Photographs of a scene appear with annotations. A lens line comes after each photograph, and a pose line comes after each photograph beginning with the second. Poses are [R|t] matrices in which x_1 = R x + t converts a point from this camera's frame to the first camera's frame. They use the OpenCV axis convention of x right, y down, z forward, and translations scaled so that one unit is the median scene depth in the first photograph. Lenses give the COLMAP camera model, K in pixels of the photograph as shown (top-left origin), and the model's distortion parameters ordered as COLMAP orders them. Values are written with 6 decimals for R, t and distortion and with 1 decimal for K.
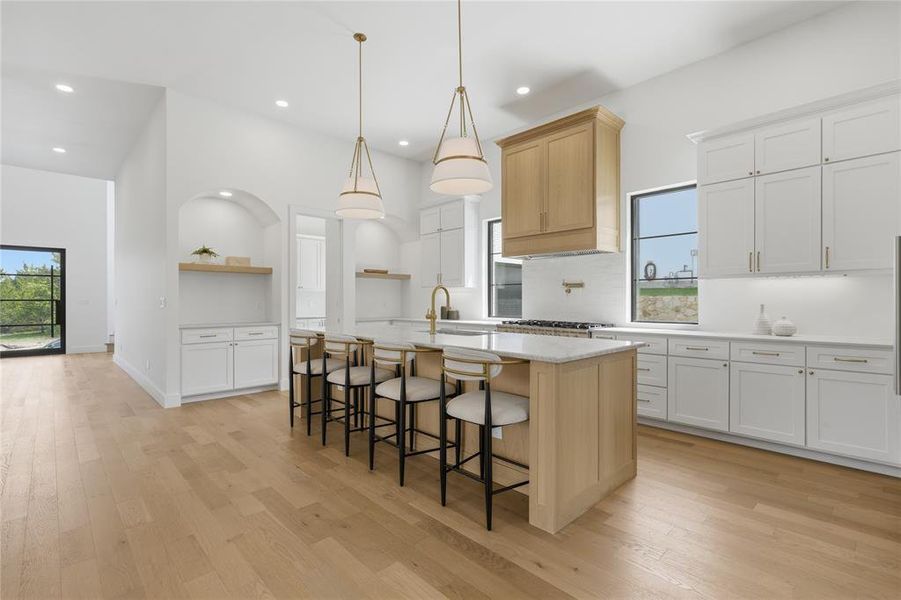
lens RADIAL K [[418.3, 0, 446.8], [0, 418.3, 302.3], [0, 0, 1]] dist [-0.003352, -0.000302]
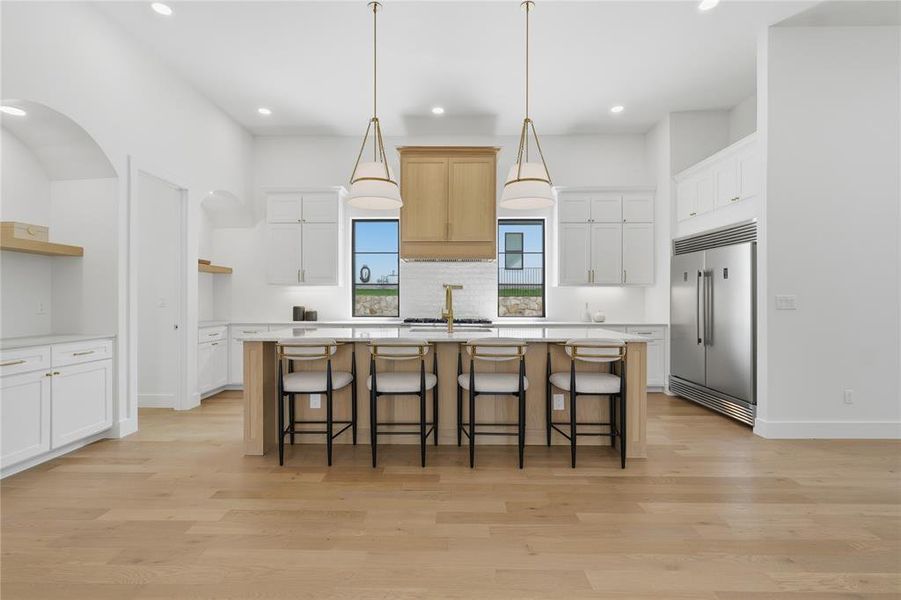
lens RADIAL K [[418.3, 0, 448.2], [0, 418.3, 298.2], [0, 0, 1]] dist [-0.003352, -0.000302]
pose [[0.697597, 0.005366, 0.716470, -0.551547], [0.000280, 0.999970, -0.007761, -0.001065], [-0.716490, 0.005615, 0.697575, 0.194461]]
